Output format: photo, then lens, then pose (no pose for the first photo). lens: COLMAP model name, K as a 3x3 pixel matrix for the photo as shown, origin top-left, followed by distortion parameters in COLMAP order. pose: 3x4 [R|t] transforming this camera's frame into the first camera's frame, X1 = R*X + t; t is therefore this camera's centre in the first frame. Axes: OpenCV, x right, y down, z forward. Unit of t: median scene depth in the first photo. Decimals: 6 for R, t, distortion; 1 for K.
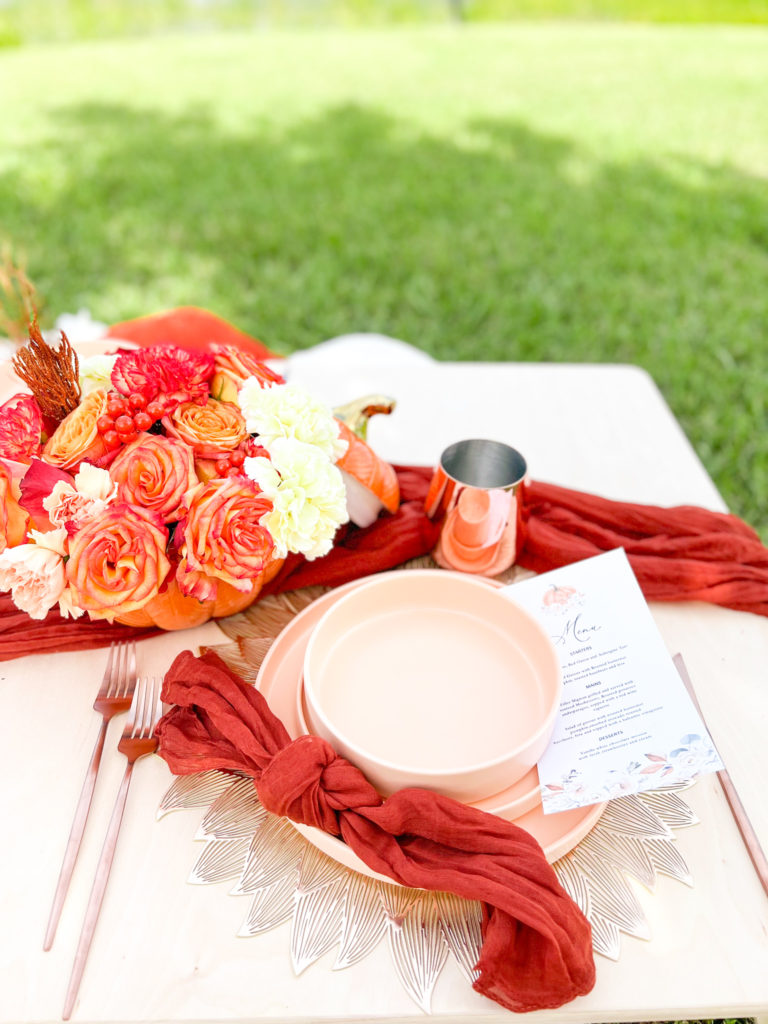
lens RADIAL K [[797.2, 0, 394.3], [0, 797.2, 522.0], [0, 0, 1]] dist [0.020078, -0.039365]
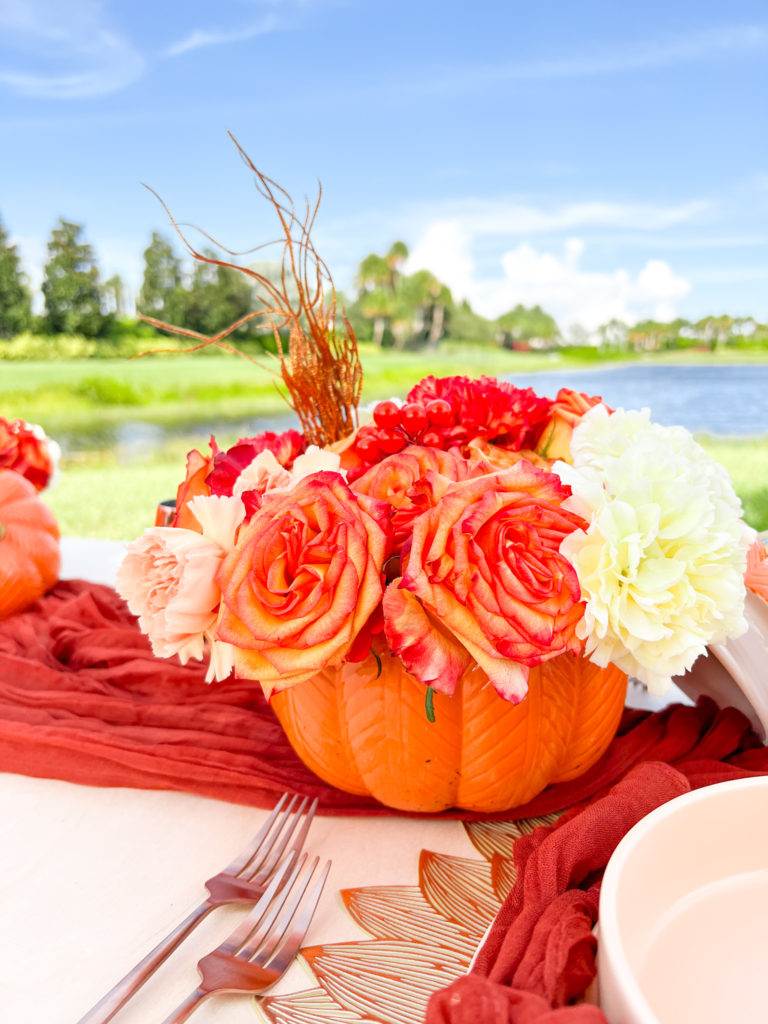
lens RADIAL K [[797.2, 0, 376.0], [0, 797.2, 515.0], [0, 0, 1]] dist [0.020078, -0.039365]
pose [[0.868540, 0.032421, -0.494558, -0.016219], [-0.282560, 0.852197, -0.440364, 0.236584], [0.407184, 0.522215, 0.749328, 0.534357]]
